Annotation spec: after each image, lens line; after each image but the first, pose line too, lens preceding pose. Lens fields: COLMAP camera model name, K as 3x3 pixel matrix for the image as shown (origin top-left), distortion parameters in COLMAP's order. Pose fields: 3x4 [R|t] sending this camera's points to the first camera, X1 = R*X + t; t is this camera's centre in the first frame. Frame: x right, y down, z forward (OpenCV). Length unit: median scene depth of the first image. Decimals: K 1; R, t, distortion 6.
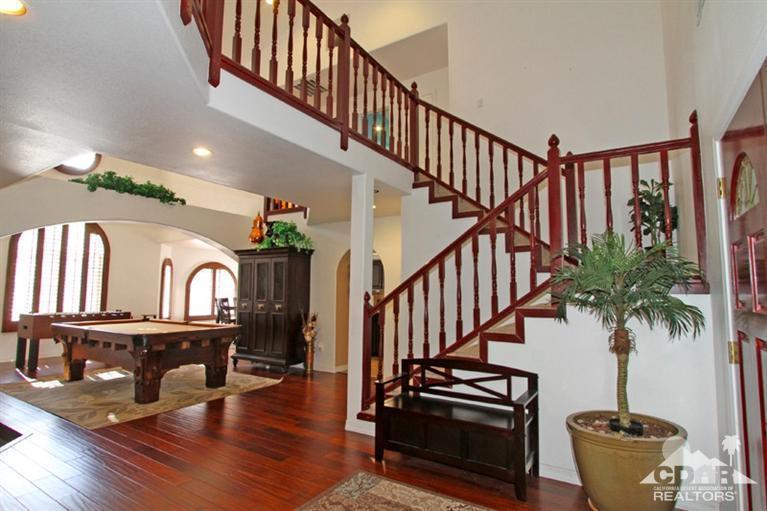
lens RADIAL K [[395.3, 0, 388.1], [0, 395.3, 255.4], [0, 0, 1]] dist [-0.007332, -0.000148]
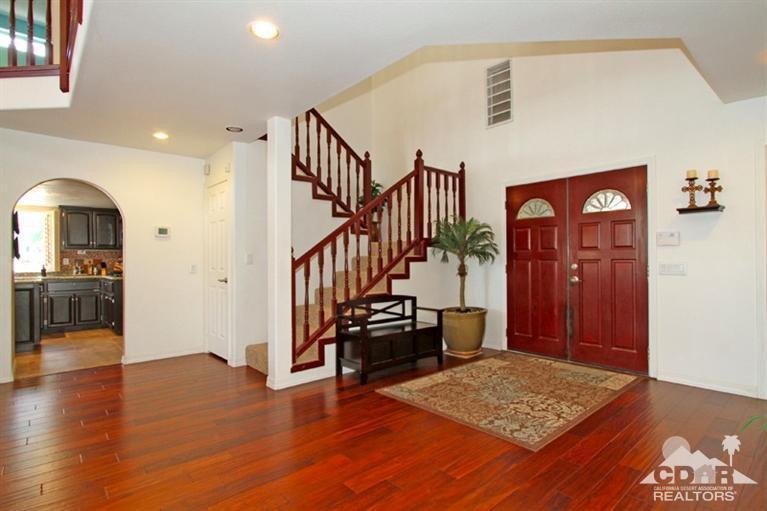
lens RADIAL K [[391.4, 0, 389.3], [0, 391.4, 257.6], [0, 0, 1]] dist [-0.022646, -0.000237]
pose [[0.271532, 0.007370, 0.962401, -1.150151], [-0.078818, 0.996782, 0.014604, 0.119696], [-0.959197, -0.079820, 0.271239, 0.647538]]
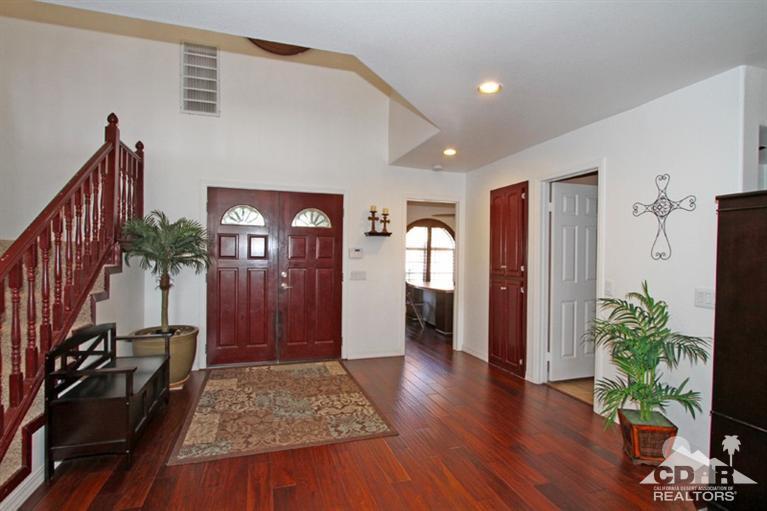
lens RADIAL K [[395.3, 0, 386.5], [0, 395.3, 257.7], [0, 0, 1]] dist [-0.007332, -0.000148]
pose [[-0.770571, -0.007634, 0.637309, -0.914413], [-0.063634, 0.995853, -0.065012, 0.129607], [-0.634170, -0.090651, -0.767861, 1.329669]]
